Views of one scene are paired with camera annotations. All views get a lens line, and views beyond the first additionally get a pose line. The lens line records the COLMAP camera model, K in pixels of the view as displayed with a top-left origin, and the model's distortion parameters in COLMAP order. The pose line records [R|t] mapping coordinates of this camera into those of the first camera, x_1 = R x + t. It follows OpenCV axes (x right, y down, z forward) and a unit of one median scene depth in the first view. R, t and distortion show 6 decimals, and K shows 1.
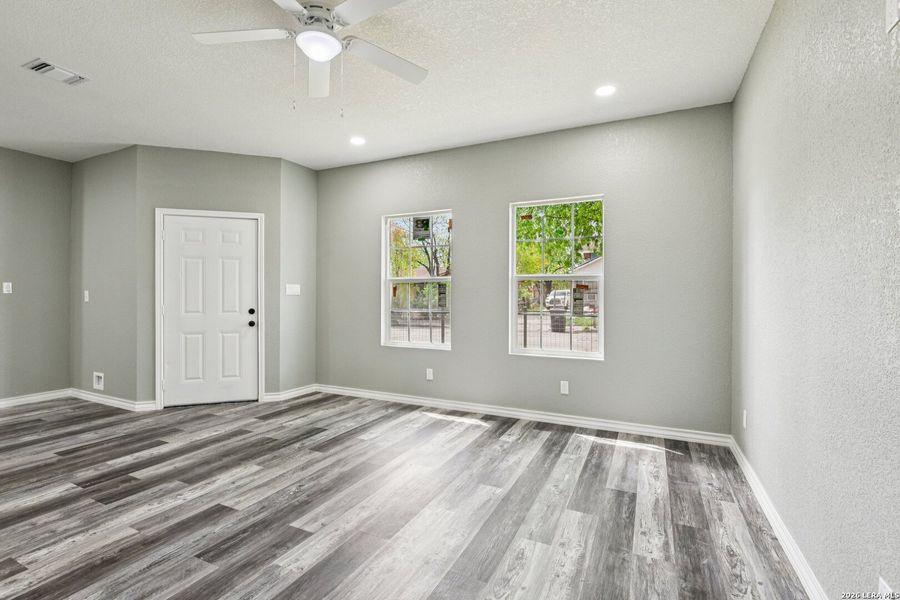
lens RADIAL K [[422.8, 0, 448.2], [0, 422.8, 295.6], [0, 0, 1]] dist [-0.011430, -0.001619]
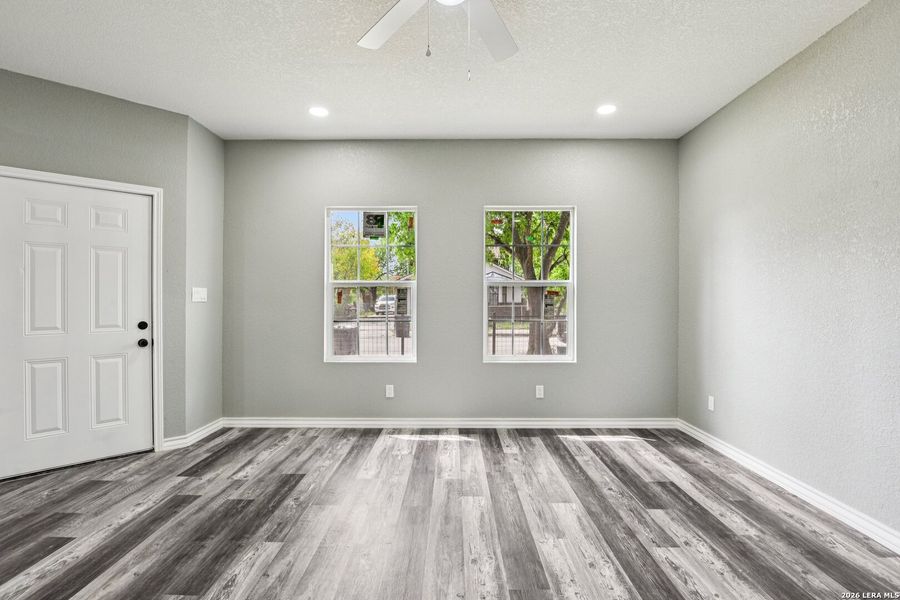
lens RADIAL K [[427.4, 0, 450.0], [0, 427.4, 300.0], [0, 0, 1]] dist [-0.016629, -0.004462]
pose [[0.901584, -0.002347, 0.432597, -0.389828], [0.002864, 0.999996, -0.000543, -0.004364], [-0.432594, 0.001729, 0.901587, 0.175653]]
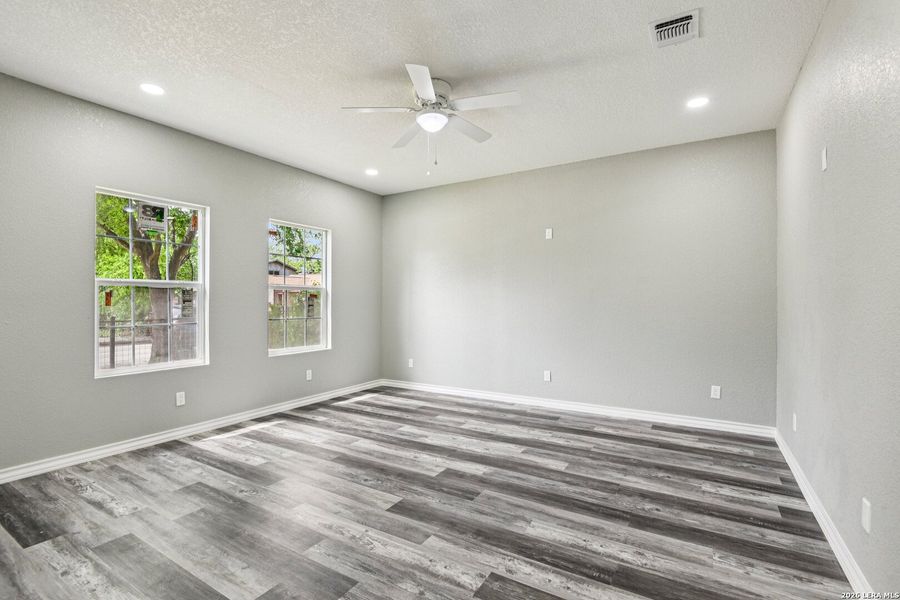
lens RADIAL K [[417.4, 0, 451.9], [0, 417.4, 303.4], [0, 0, 1]] dist [-0.003773, -0.009136]
pose [[0.088303, -0.007343, 0.996067, -0.997862], [0.003805, 0.999968, 0.007034, -0.005581], [-0.996086, 0.003169, 0.088328, 0.491298]]
